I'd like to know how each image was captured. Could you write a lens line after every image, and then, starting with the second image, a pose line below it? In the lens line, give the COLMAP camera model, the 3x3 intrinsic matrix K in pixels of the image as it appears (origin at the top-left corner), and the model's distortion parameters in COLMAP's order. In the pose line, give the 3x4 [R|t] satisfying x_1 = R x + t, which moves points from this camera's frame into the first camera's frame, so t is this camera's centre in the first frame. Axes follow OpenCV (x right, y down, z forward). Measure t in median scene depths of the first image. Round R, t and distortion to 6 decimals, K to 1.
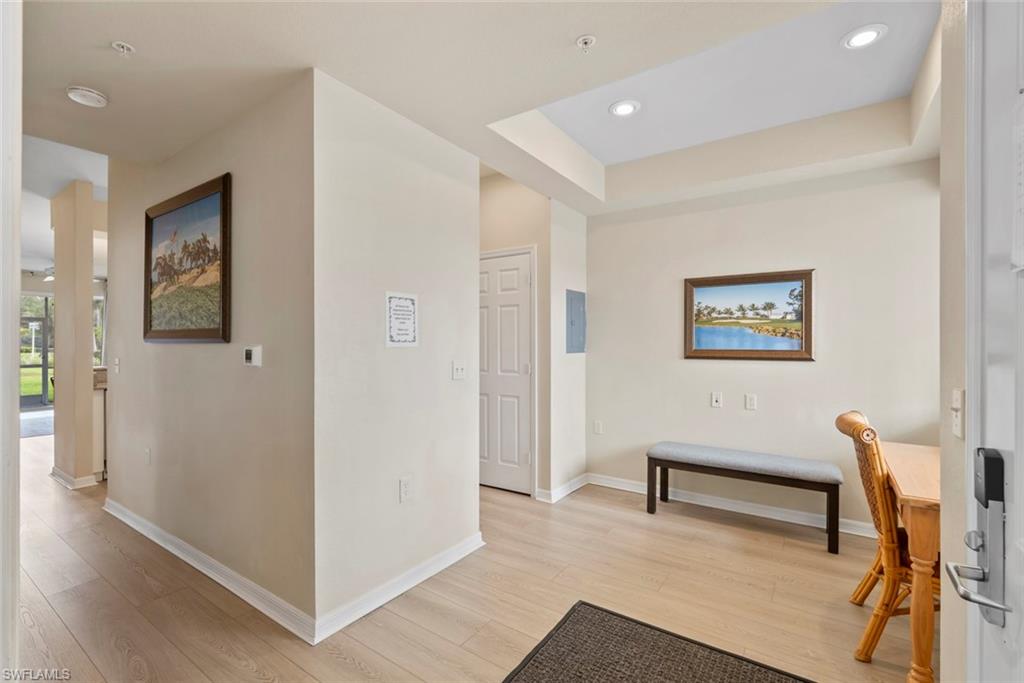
lens RADIAL K [[453.7, 0, 512.8], [0, 453.7, 344.6], [0, 0, 1]] dist [0.001232, 0.000353]
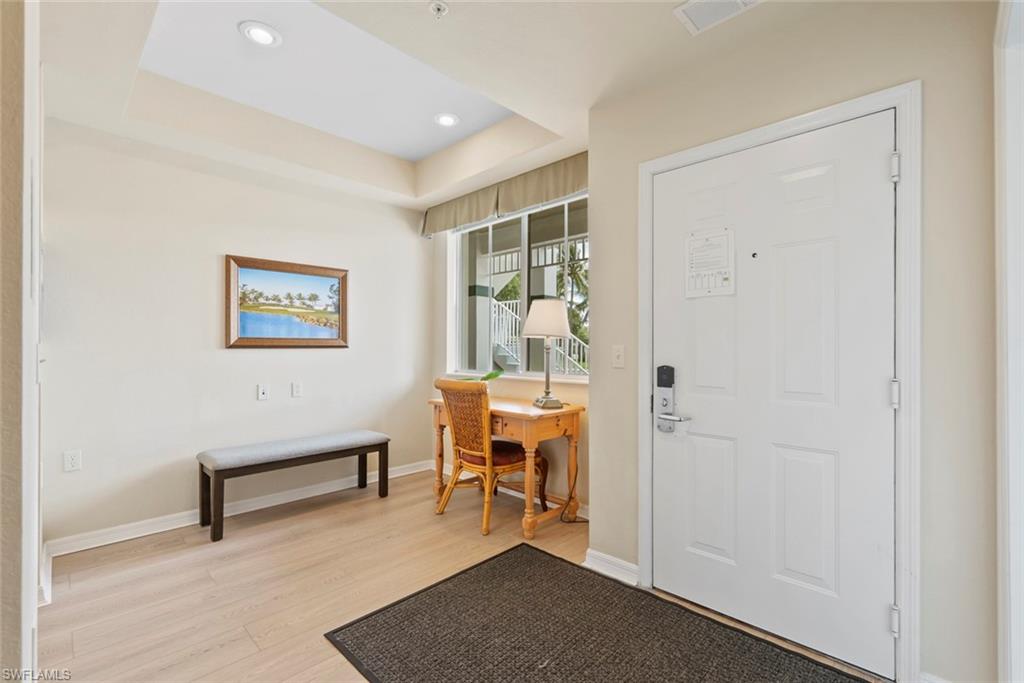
lens RADIAL K [[460.7, 0, 529.9], [0, 460.7, 341.3], [0, 0, 1]] dist [-0.002091, 0.000003]
pose [[0.143682, -0.001142, 0.989623, -0.437786], [-0.010322, 0.999943, 0.002652, 0.010618], [-0.989570, -0.010596, 0.143662, 0.347467]]
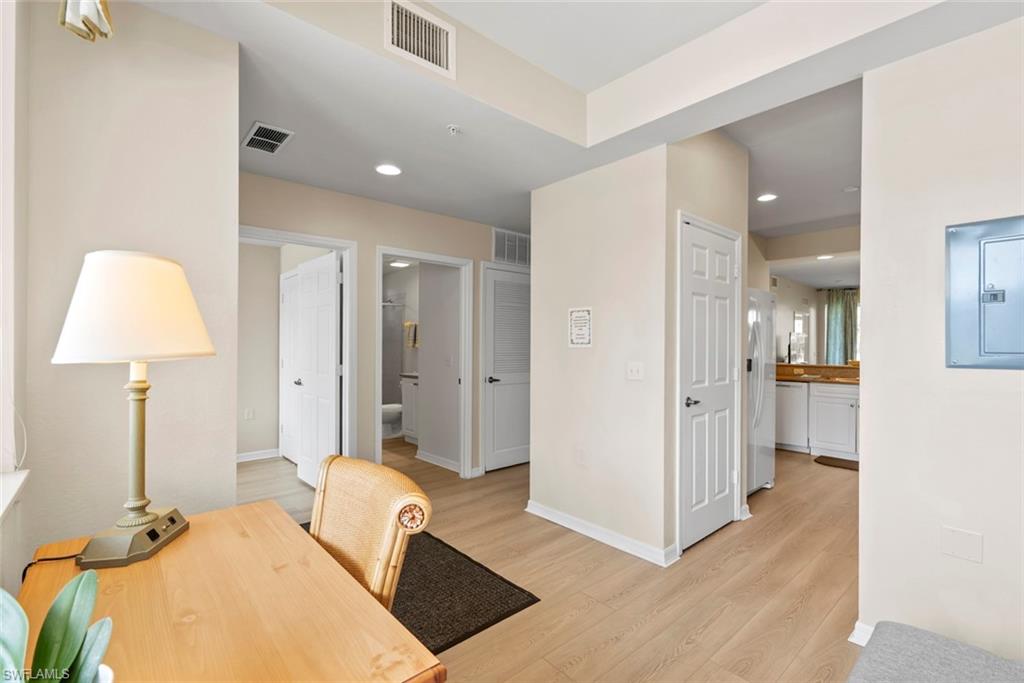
lens RADIAL K [[453.7, 0, 512.8], [0, 453.7, 344.6], [0, 0, 1]] dist [0.001232, 0.000353]
pose [[-0.245720, -0.000154, -0.969341, 0.782214], [-0.005555, 0.999984, 0.001250, -0.003126], [0.969325, 0.005692, -0.245717, 0.814262]]
